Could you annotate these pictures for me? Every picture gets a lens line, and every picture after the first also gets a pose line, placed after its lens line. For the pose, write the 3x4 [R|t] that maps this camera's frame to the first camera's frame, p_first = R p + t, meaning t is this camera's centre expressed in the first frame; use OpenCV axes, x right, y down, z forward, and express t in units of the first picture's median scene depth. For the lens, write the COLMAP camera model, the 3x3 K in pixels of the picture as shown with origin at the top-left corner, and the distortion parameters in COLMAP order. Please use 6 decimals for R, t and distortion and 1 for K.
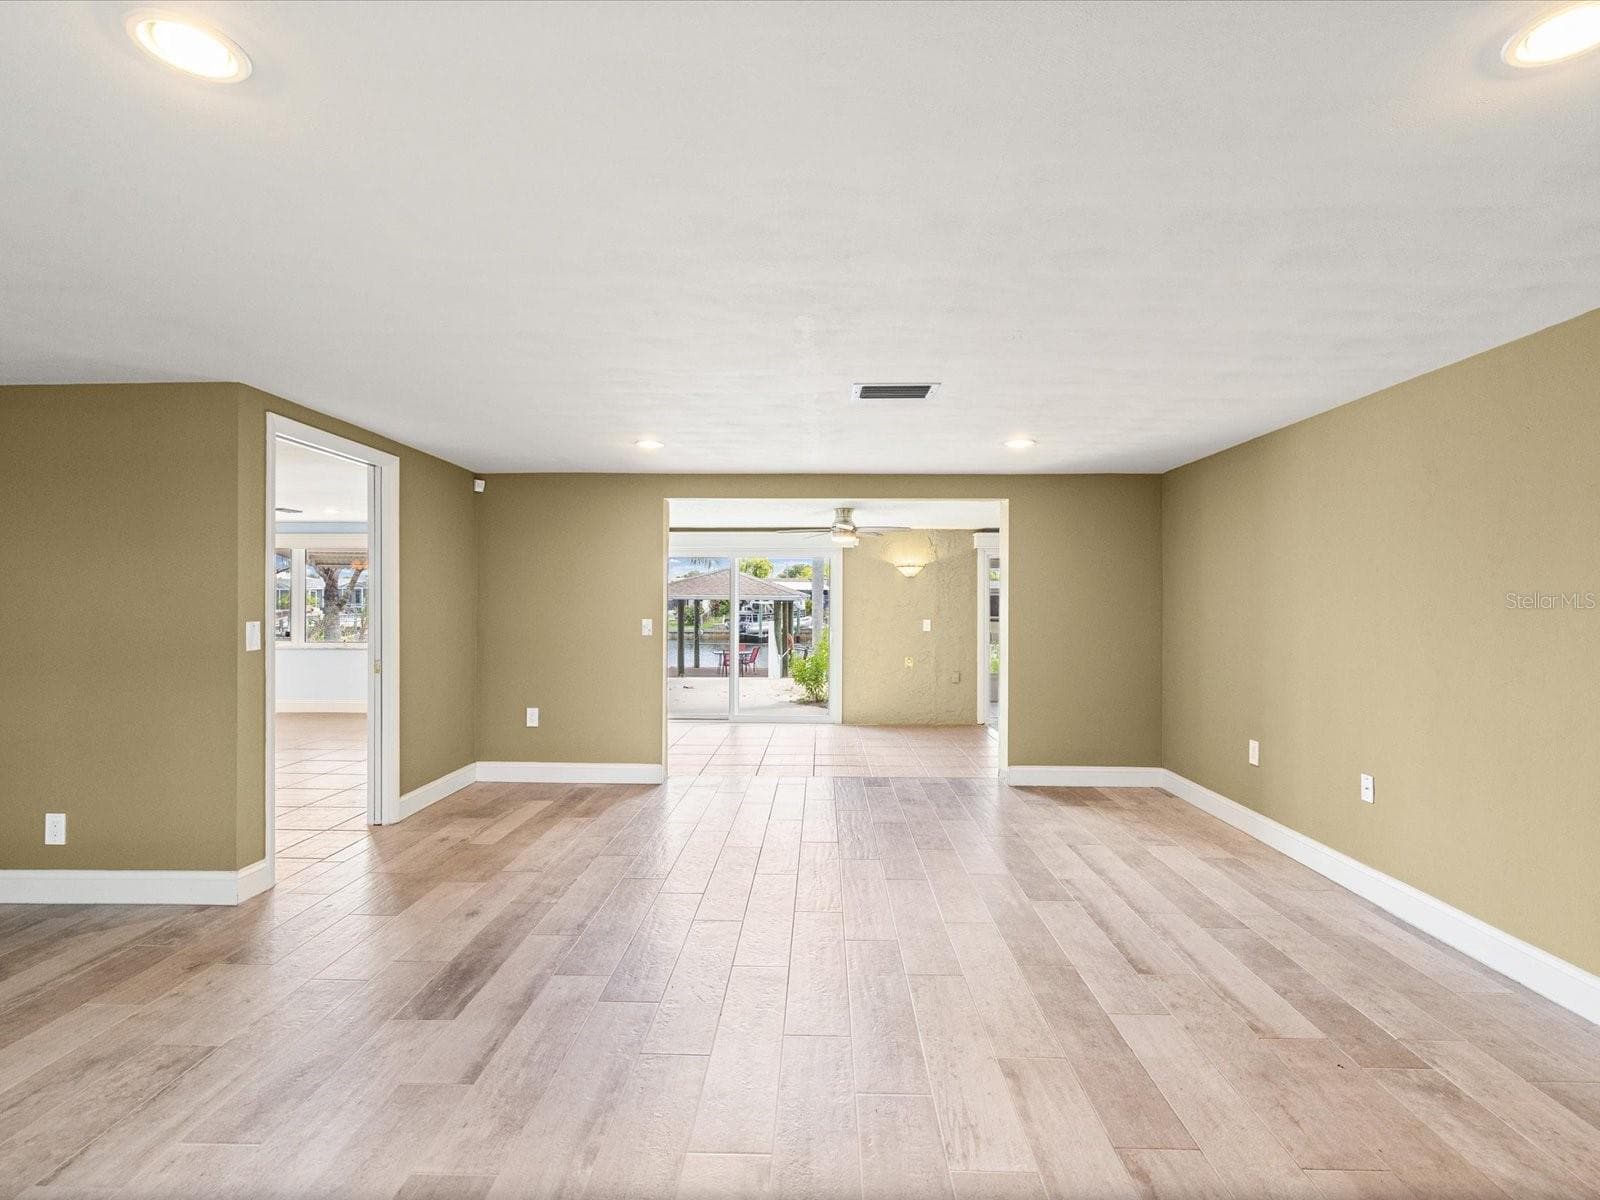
lens RADIAL K [[765.5, 0, 798.0], [0, 765.5, 607.0], [0, 0, 1]] dist [0.002025, -0.000537]
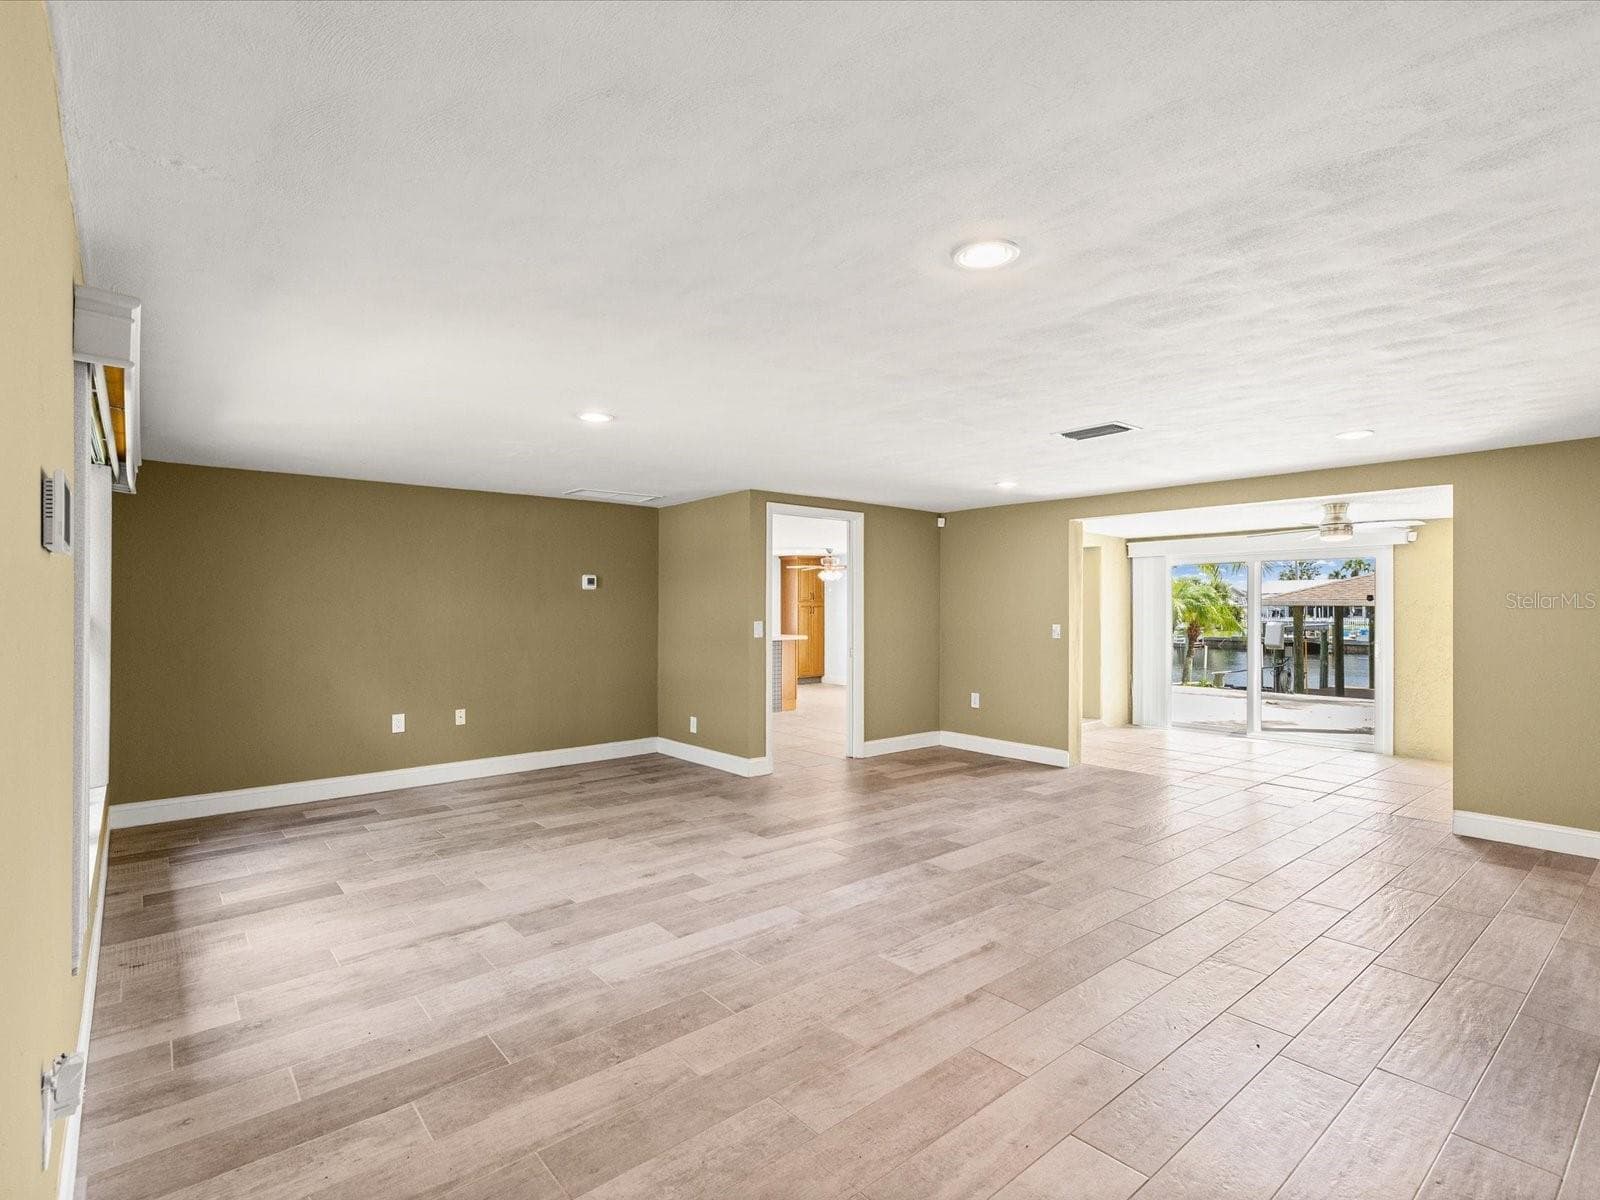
lens RADIAL K [[783.8, 0, 800.0], [0, 783.8, 600.0], [0, 0, 1]] dist [-0.001156, -0.000664]
pose [[0.660550, -0.009670, -0.750719, 0.569133], [-0.003701, 0.999863, -0.016135, -0.000799], [0.750773, 0.013436, 0.660424, -0.105049]]
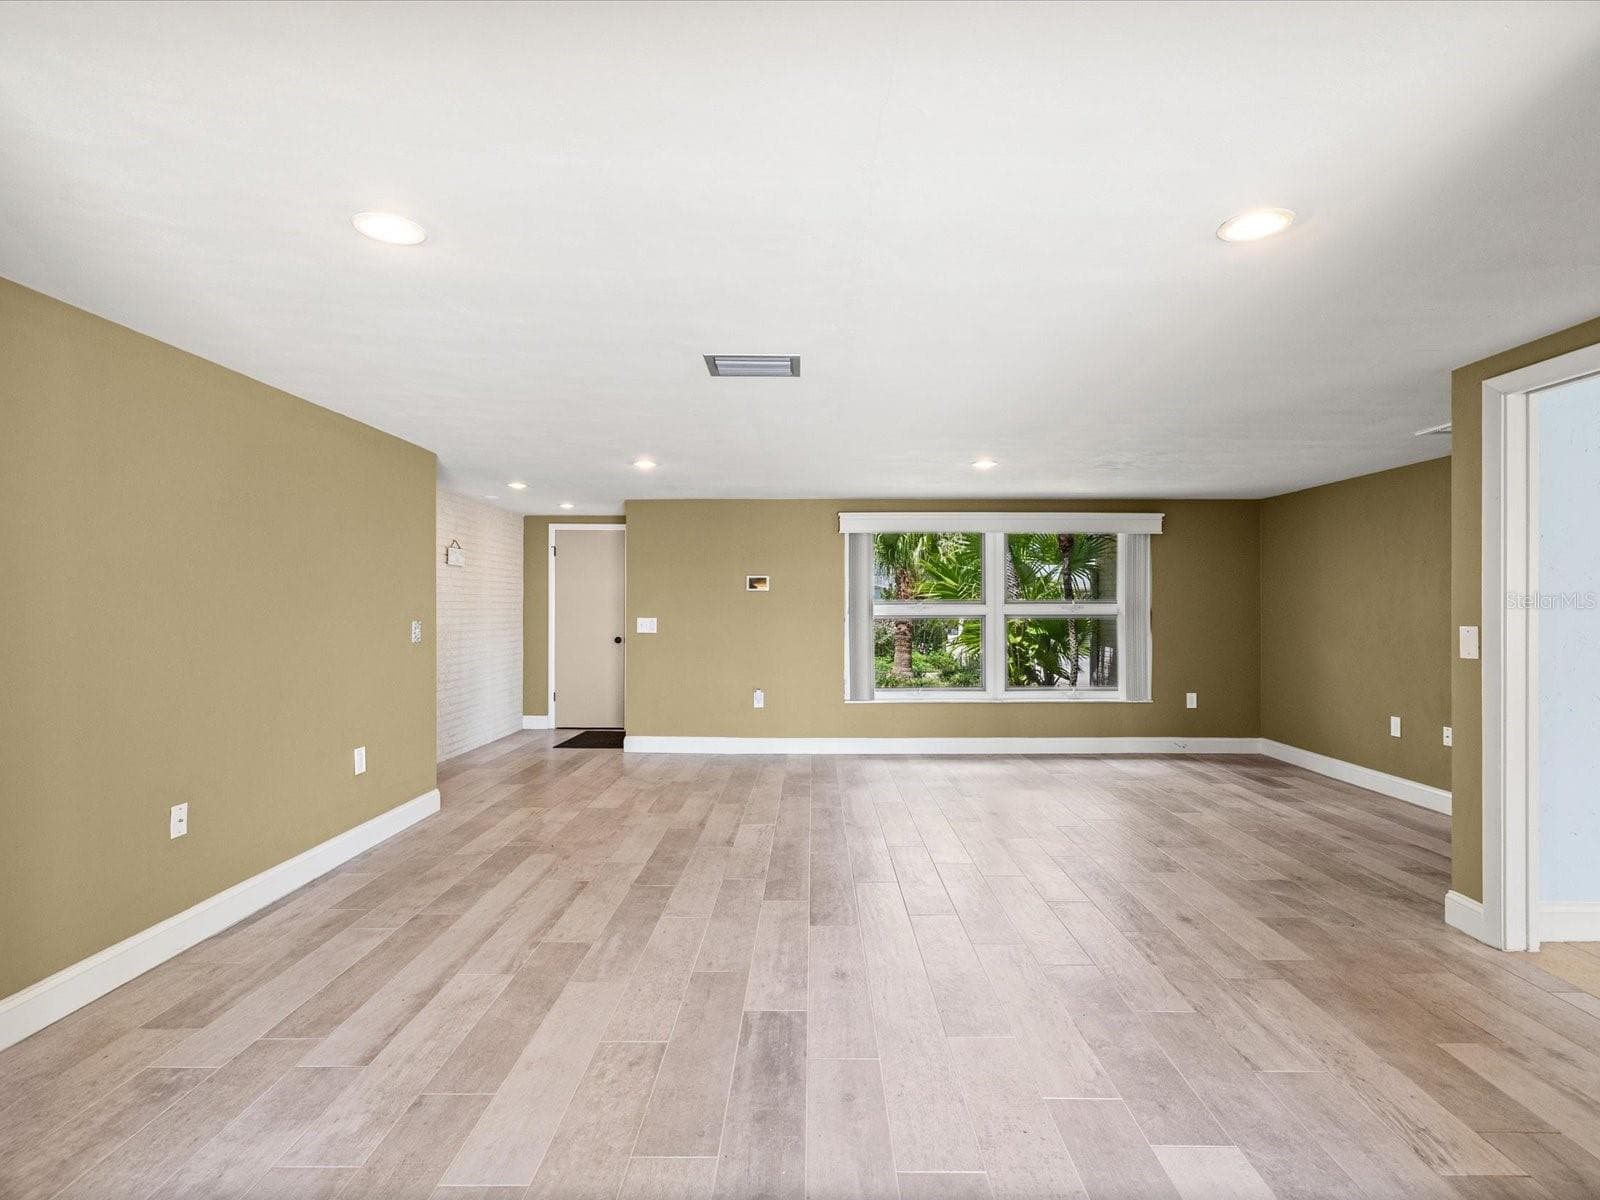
lens RADIAL K [[783.8, 0, 800.0], [0, 783.8, 600.0], [0, 0, 1]] dist [-0.001156, -0.000664]
pose [[-0.999899, -0.005089, -0.013274, 0.064564], [-0.005106, 0.999986, 0.001294, -0.006683], [0.013268, 0.001362, -0.999911, 1.492926]]
